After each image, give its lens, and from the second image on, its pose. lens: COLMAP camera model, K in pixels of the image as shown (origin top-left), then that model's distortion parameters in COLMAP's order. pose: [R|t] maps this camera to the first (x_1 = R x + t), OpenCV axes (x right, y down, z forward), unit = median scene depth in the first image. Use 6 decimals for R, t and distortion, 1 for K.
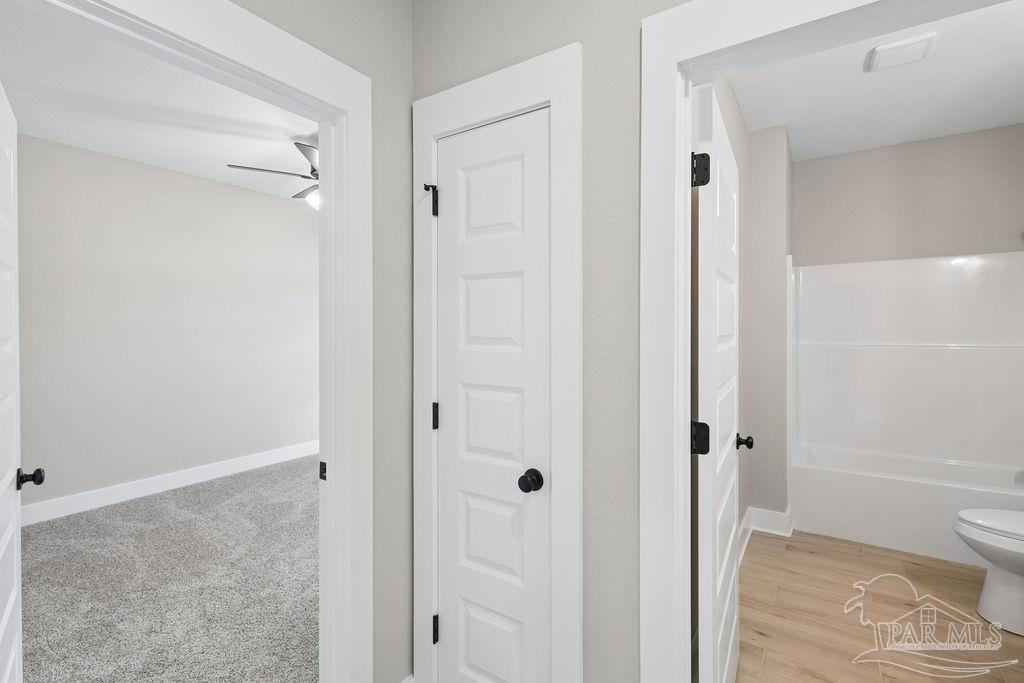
lens RADIAL K [[480.1, 0, 511.7], [0, 480.1, 332.4], [0, 0, 1]] dist [0.012278, -0.000461]
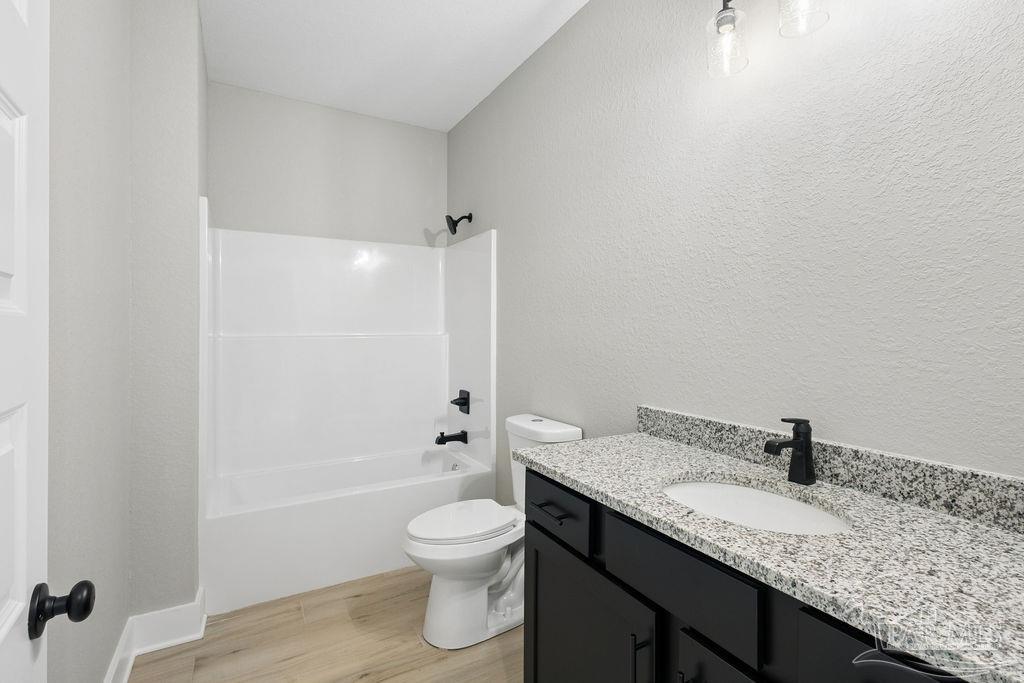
lens RADIAL K [[467.1, 0, 511.2], [0, 467.1, 322.7], [0, 0, 1]] dist [0.002778, 0.000259]
pose [[0.453693, 0.006846, 0.891132, 0.202941], [0.003038, 0.999953, -0.009229, 0.015854], [-0.891153, 0.006894, 0.453650, 0.344570]]
